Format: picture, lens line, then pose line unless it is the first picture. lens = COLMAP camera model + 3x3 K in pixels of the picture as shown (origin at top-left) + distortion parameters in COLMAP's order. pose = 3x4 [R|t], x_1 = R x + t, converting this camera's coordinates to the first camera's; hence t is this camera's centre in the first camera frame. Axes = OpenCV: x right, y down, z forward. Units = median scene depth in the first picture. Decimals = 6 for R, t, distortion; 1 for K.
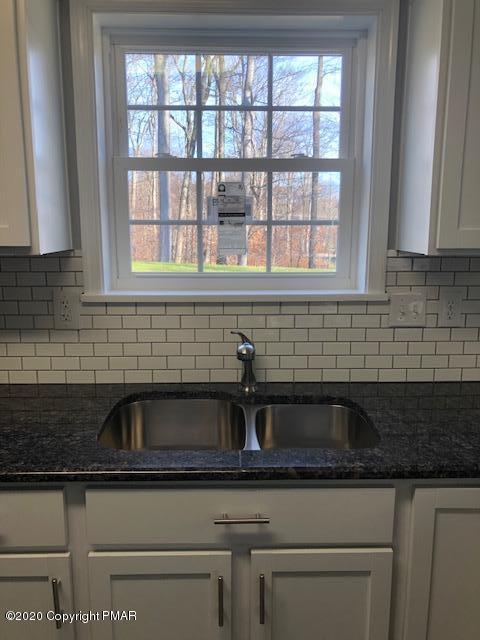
lens RADIAL K [[524.9, 0, 239.9], [0, 524.9, 321.0], [0, 0, 1]] dist [0.039169, -0.056961]
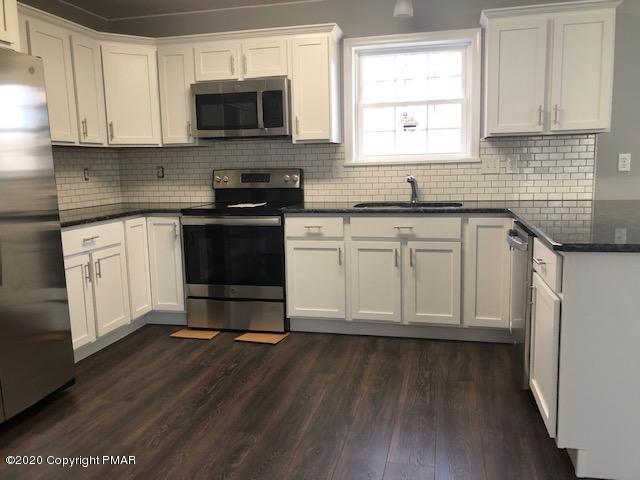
lens RADIAL K [[524.9, 0, 319.1], [0, 524.9, 234.0], [0, 0, 1]] dist [0.039169, -0.056961]
pose [[0.965884, 0.008214, -0.258846, 0.200544], [-0.020502, 0.998785, -0.044808, 0.370256], [0.258164, 0.048586, 0.964879, -1.256159]]
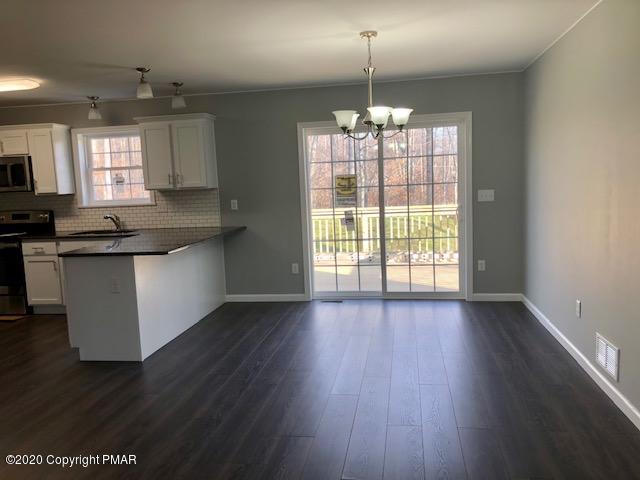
lens RADIAL K [[524.9, 0, 323.8], [0, 524.9, 239.3], [0, 0, 1]] dist [0.039169, -0.056961]
pose [[0.982513, -0.024657, -0.184554, 2.019900], [0.012512, 0.997696, -0.066682, 0.441006], [0.185773, 0.063207, 0.980558, -2.232502]]
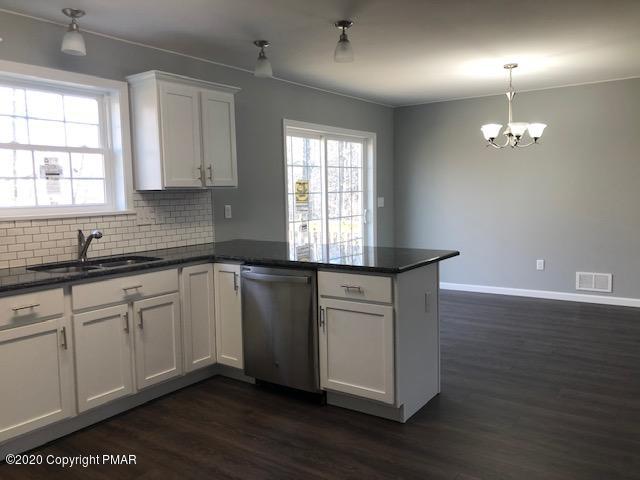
lens RADIAL K [[524.9, 0, 316.3], [0, 524.9, 234.3], [0, 0, 1]] dist [0.039169, -0.056961]
pose [[0.600222, -0.082937, 0.795522, -1.011405], [0.168436, 0.985412, -0.024352, 0.225677], [-0.781897, 0.148611, 0.605436, -0.894101]]
